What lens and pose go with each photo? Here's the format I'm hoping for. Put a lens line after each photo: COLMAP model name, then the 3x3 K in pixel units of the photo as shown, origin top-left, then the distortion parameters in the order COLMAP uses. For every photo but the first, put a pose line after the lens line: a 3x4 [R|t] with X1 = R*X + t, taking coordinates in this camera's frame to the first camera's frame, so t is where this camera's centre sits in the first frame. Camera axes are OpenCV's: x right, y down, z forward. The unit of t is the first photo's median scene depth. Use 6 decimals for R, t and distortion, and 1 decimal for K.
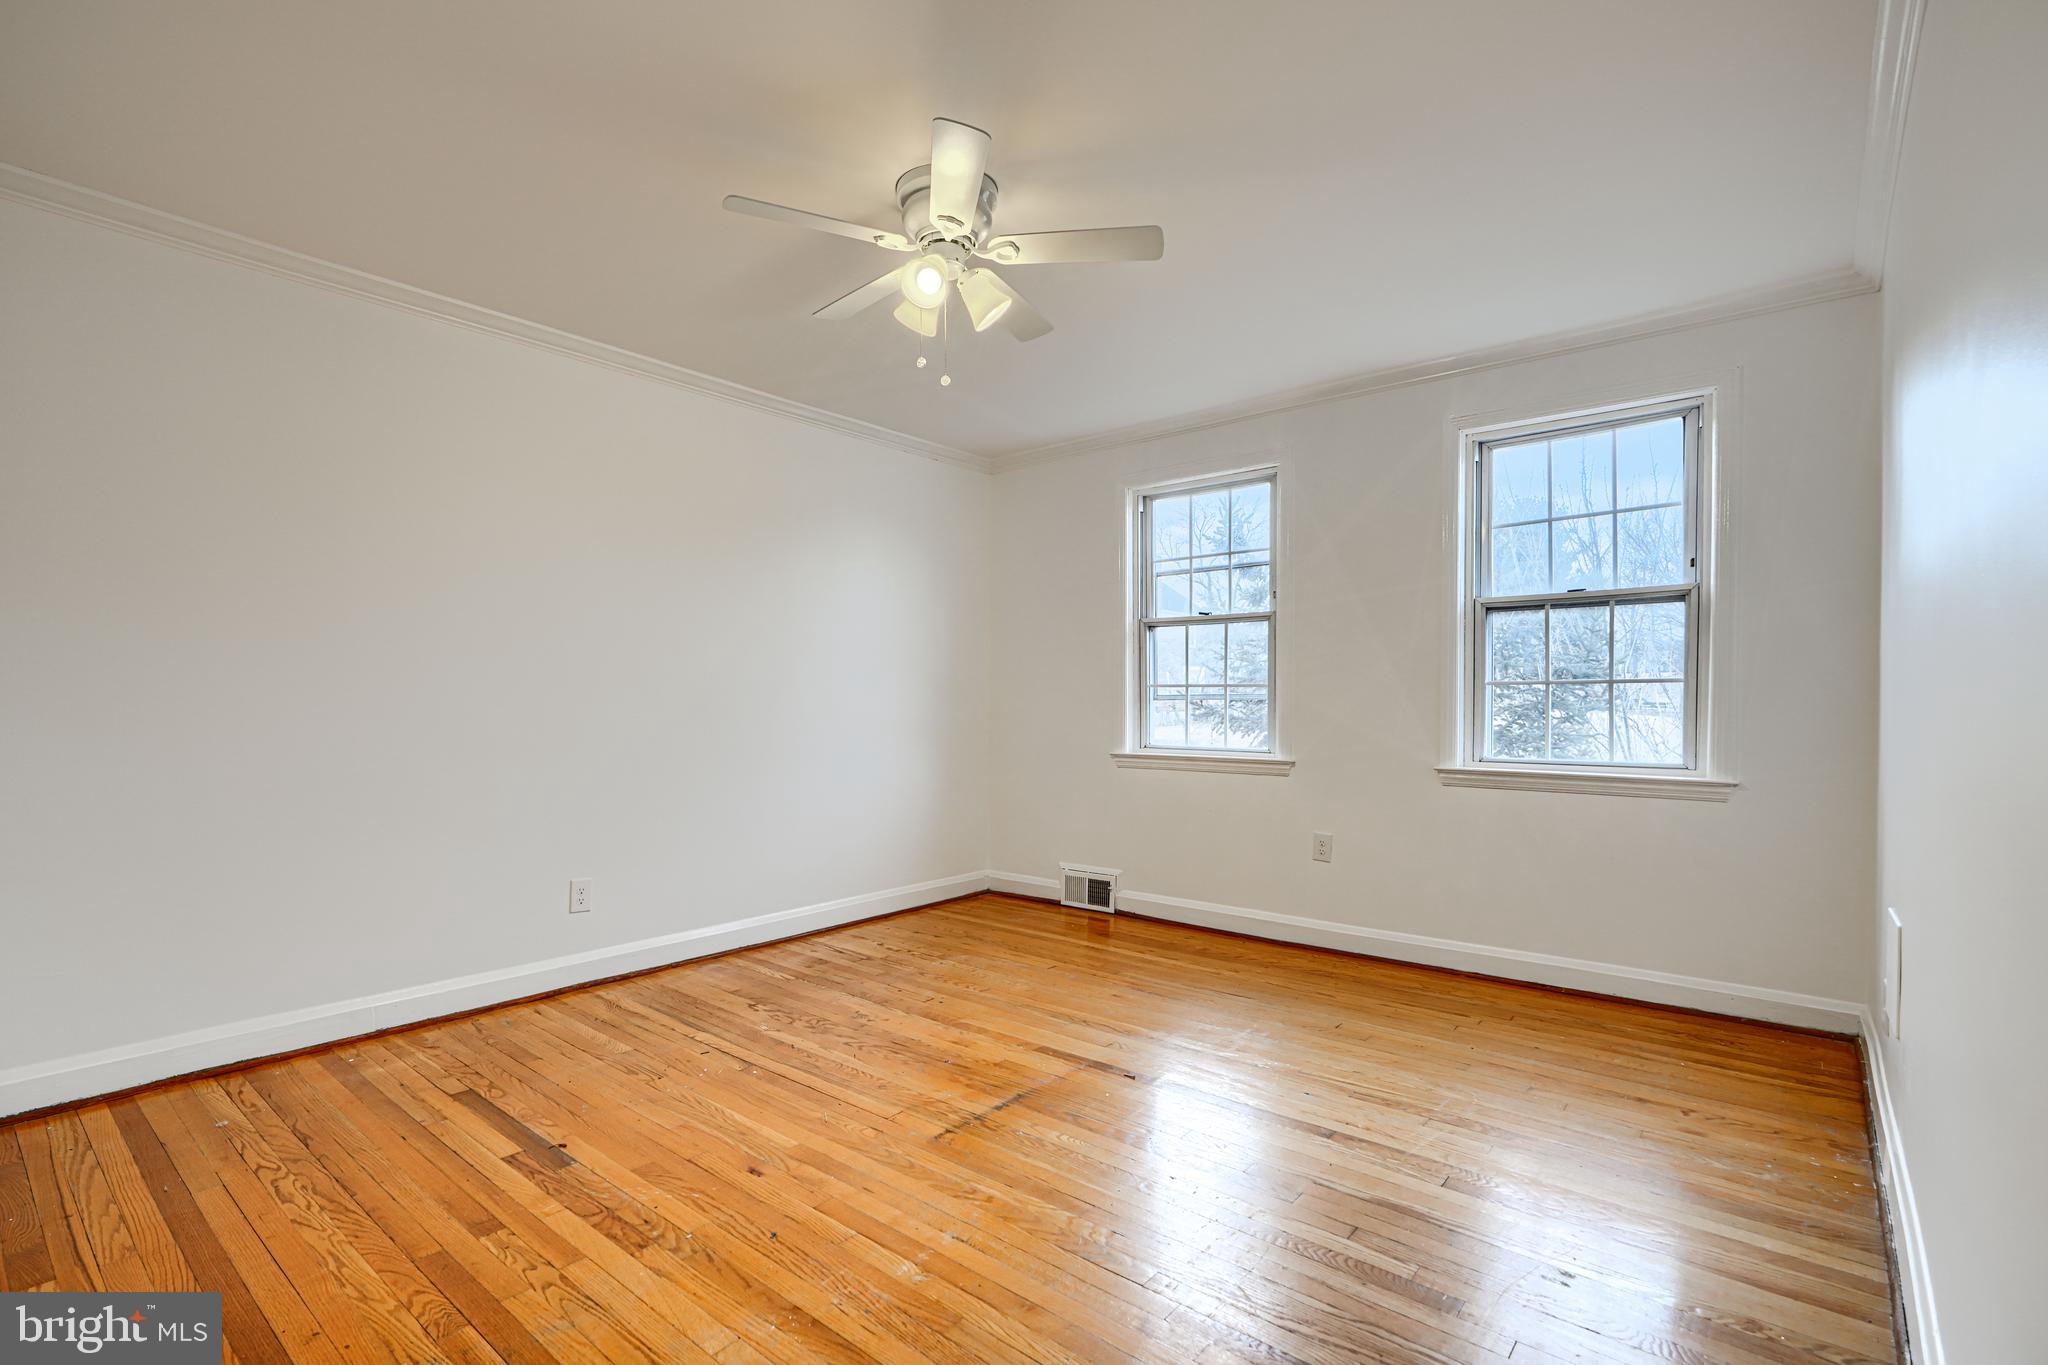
lens RADIAL K [[925.3, 0, 1024.0], [0, 925.3, 682.5], [0, 0, 1]] dist [-0.001712, -0.000200]
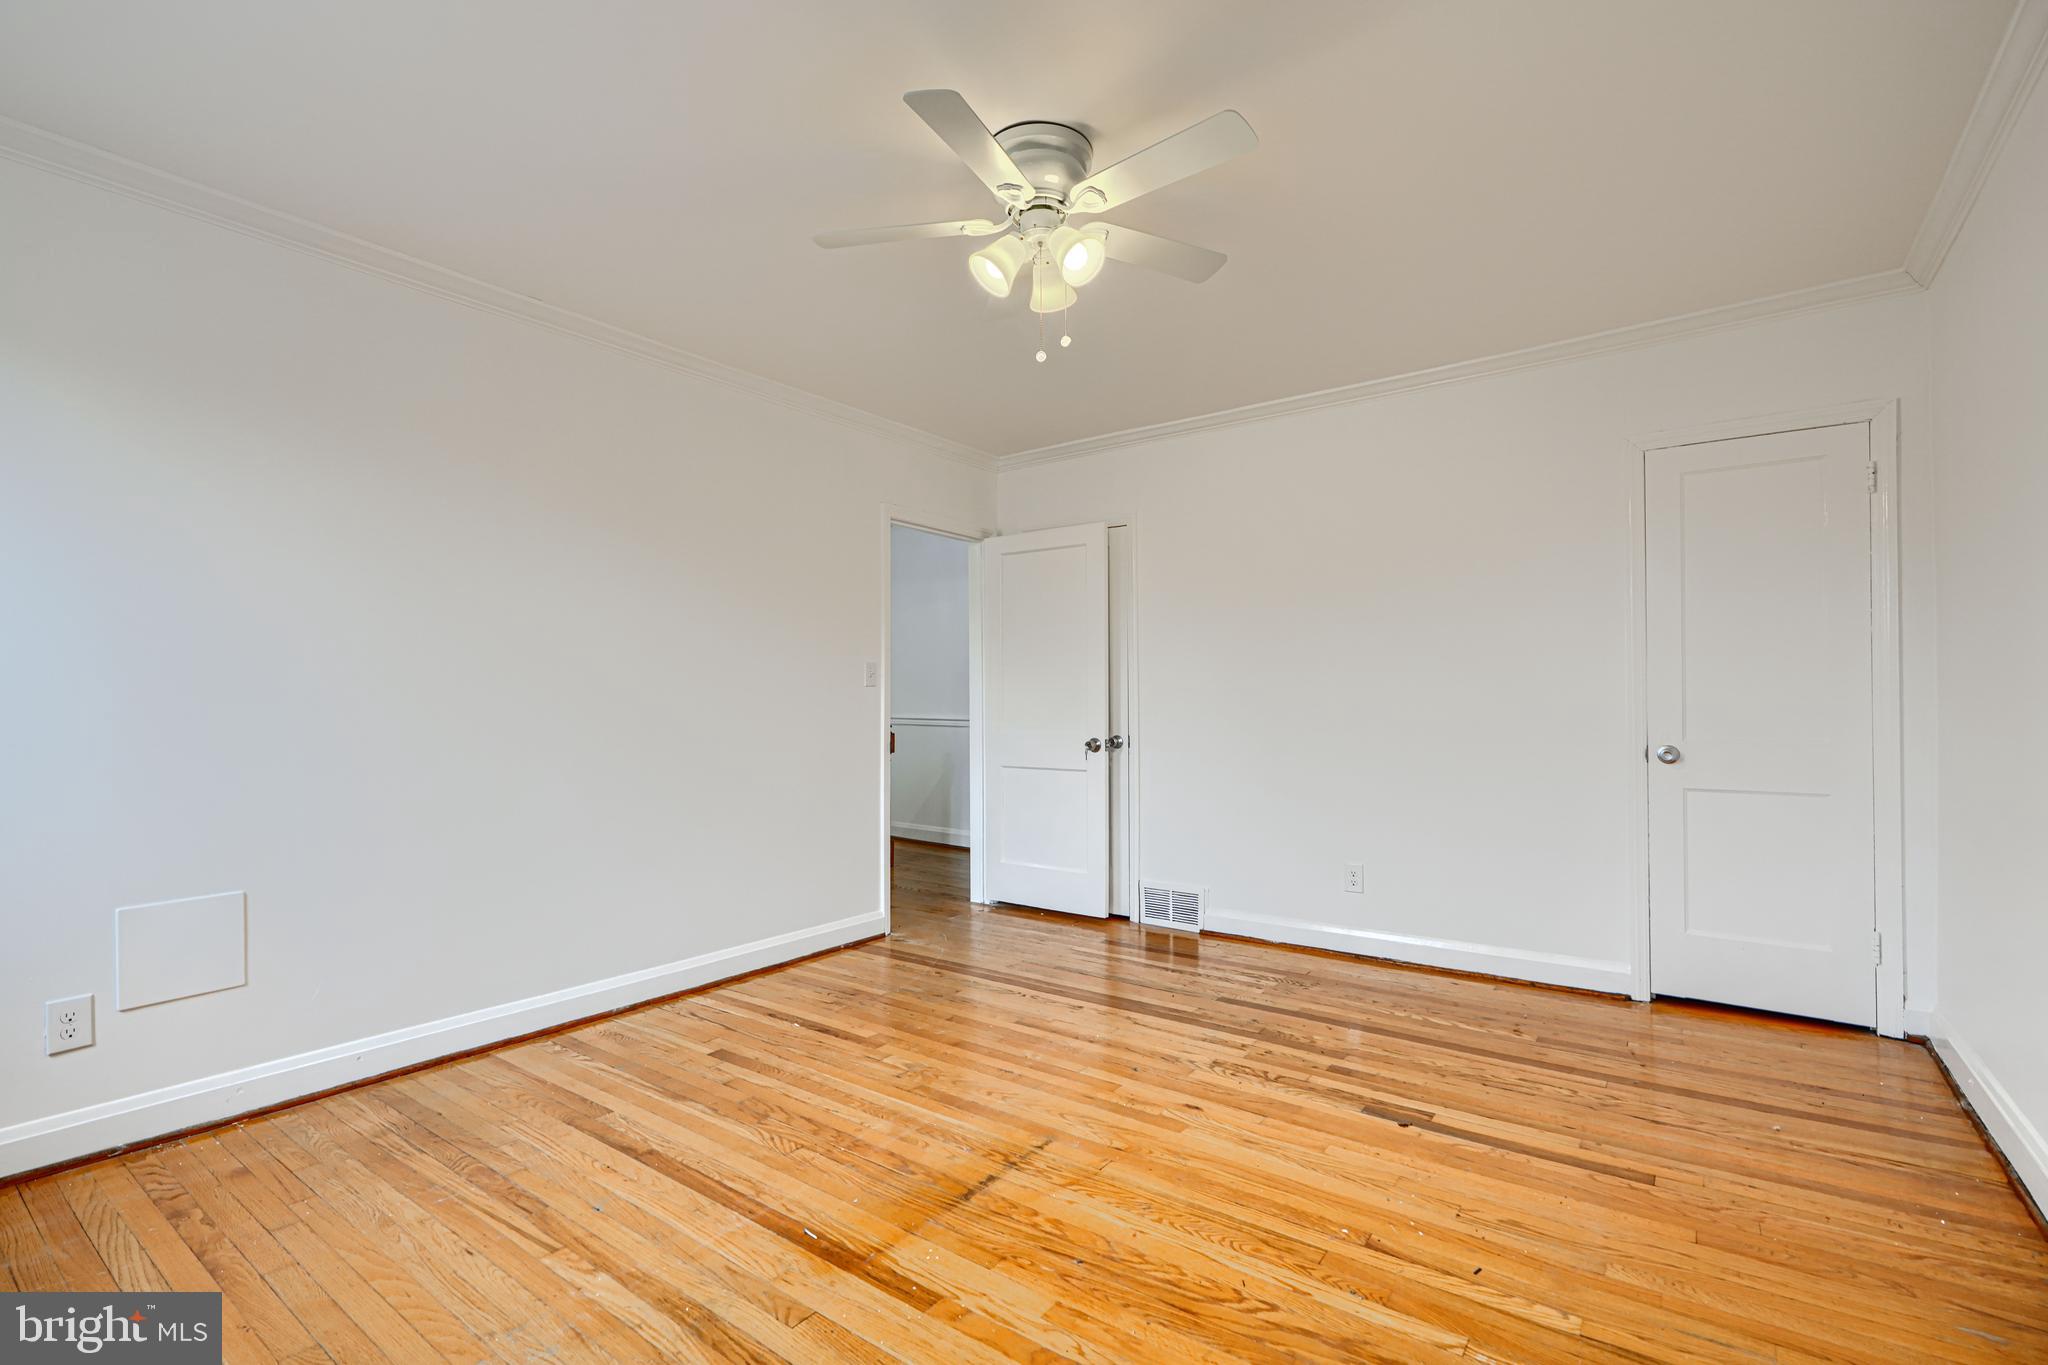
lens RADIAL K [[923.4, 0, 1031.8], [0, 923.4, 701.8], [0, 0, 1]] dist [0.000525, -0.000281]
pose [[-0.998039, 0.007854, -0.062103, -0.015464], [0.009551, 0.999588, -0.027078, 0.040266], [0.061864, -0.027618, -0.997702, 1.858466]]
